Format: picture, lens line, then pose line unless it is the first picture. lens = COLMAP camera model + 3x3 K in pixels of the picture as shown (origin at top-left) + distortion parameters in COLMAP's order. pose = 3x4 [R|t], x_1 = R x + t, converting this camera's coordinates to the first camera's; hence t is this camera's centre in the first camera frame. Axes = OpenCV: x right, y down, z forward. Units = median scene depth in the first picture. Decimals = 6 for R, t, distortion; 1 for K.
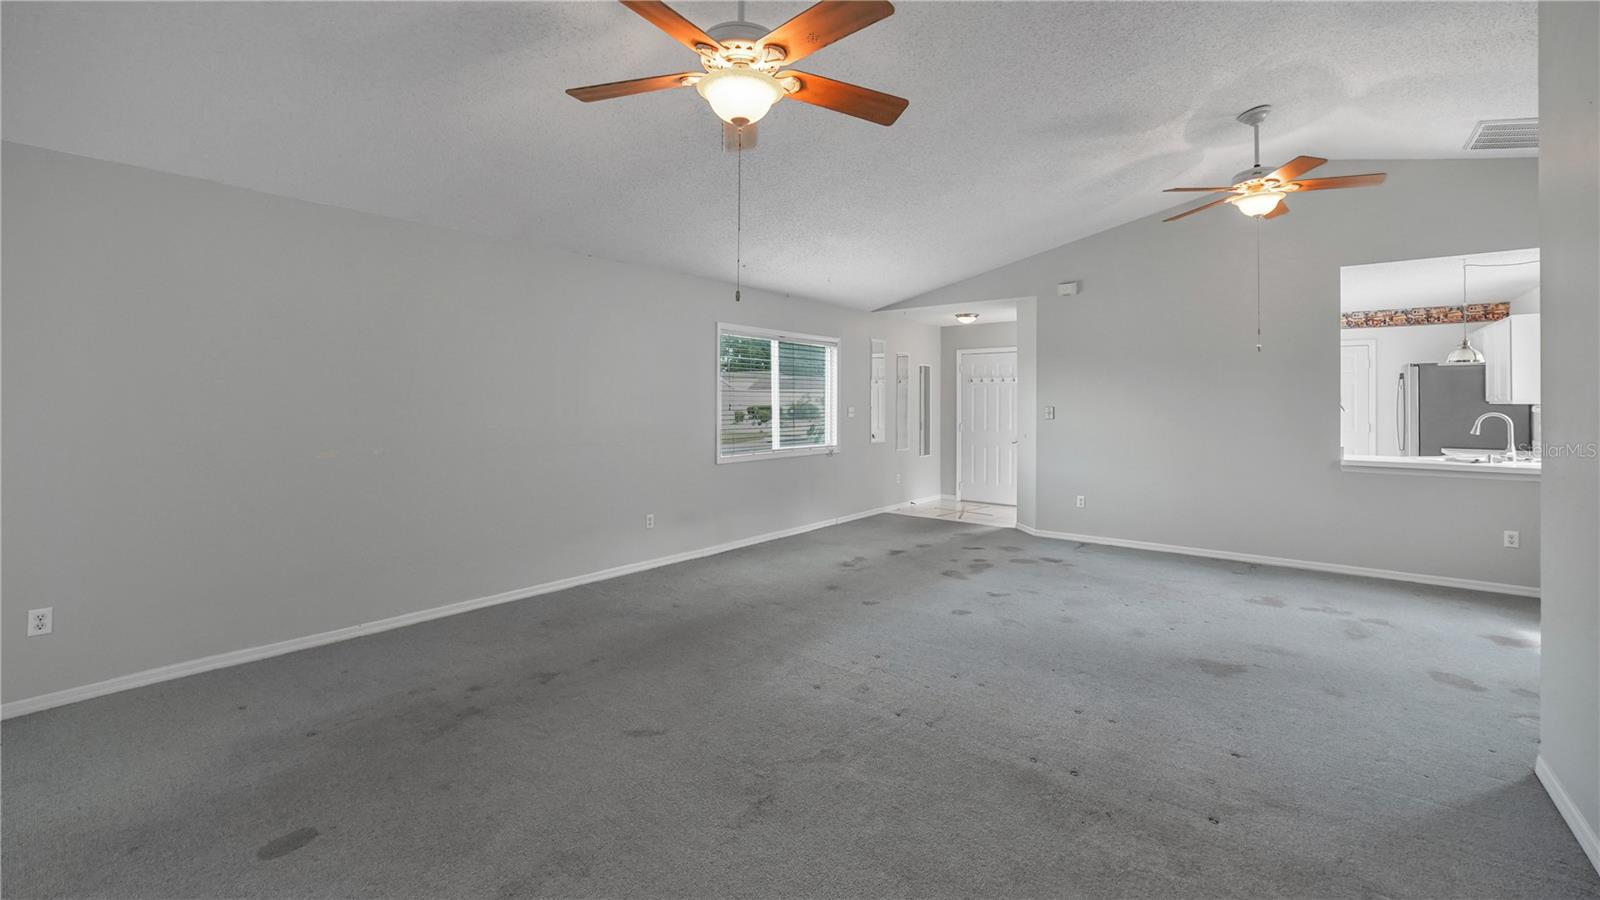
lens RADIAL K [[646.4, 0, 796.1], [0, 646.4, 394.0], [0, 0, 1]] dist [-0.035209, 0.005094]
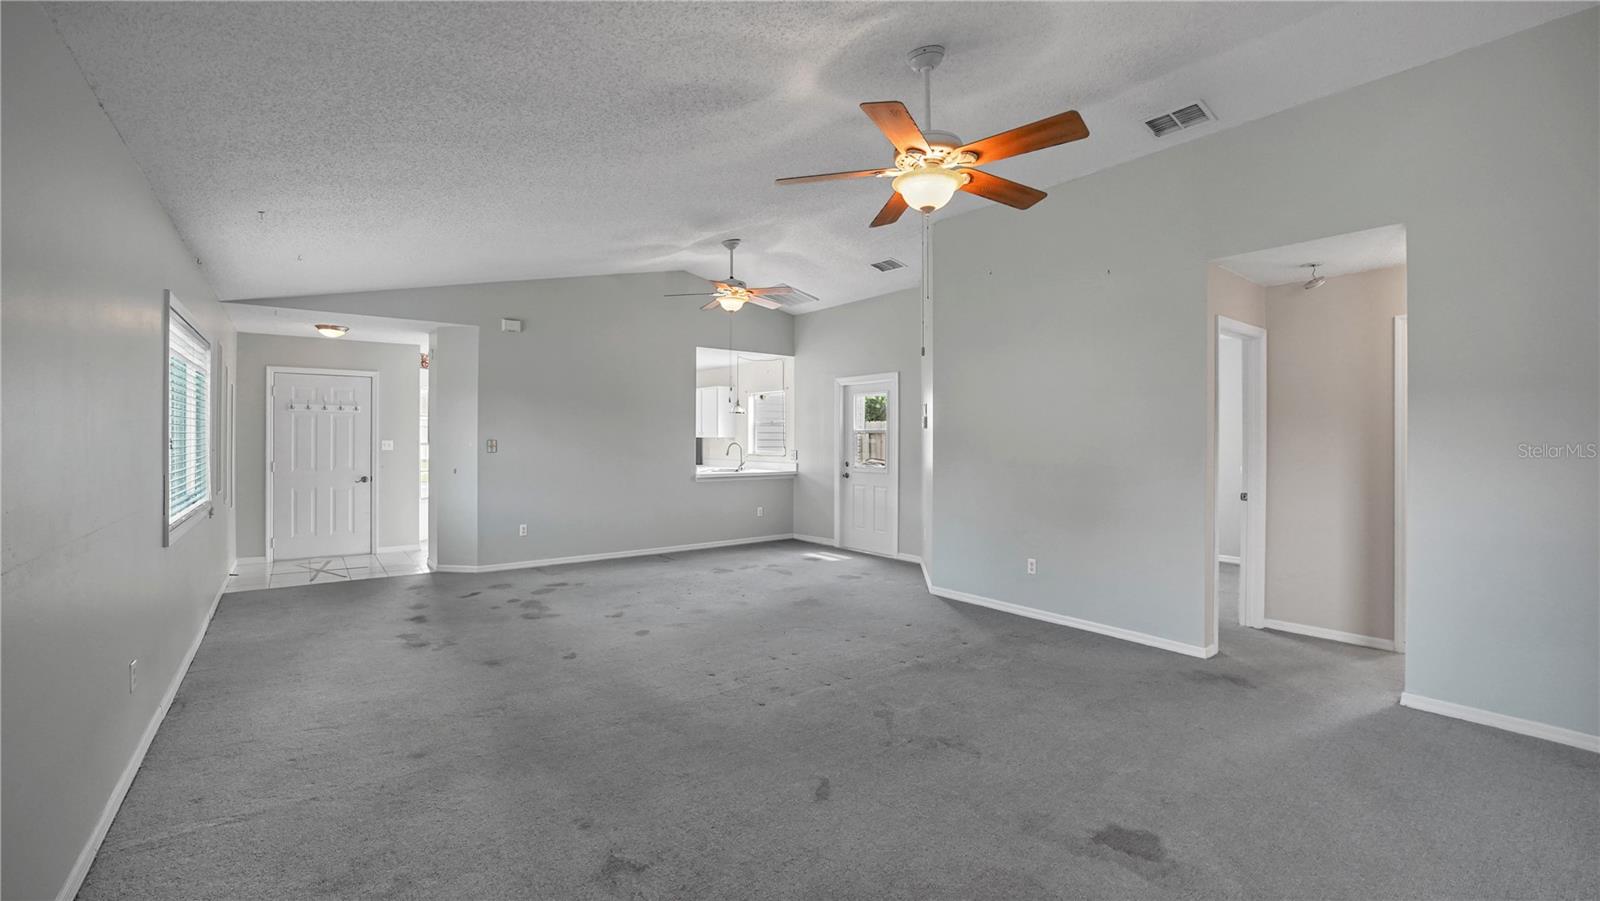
lens RADIAL K [[646.4, 0, 771.1], [0, 646.4, 436.7], [0, 0, 1]] dist [-0.035209, 0.005094]
pose [[0.255092, 0.001433, 0.966916, -0.469772], [-0.017206, 0.999847, 0.003057, 0.004353], [-0.966764, -0.017416, 0.255078, 0.339785]]
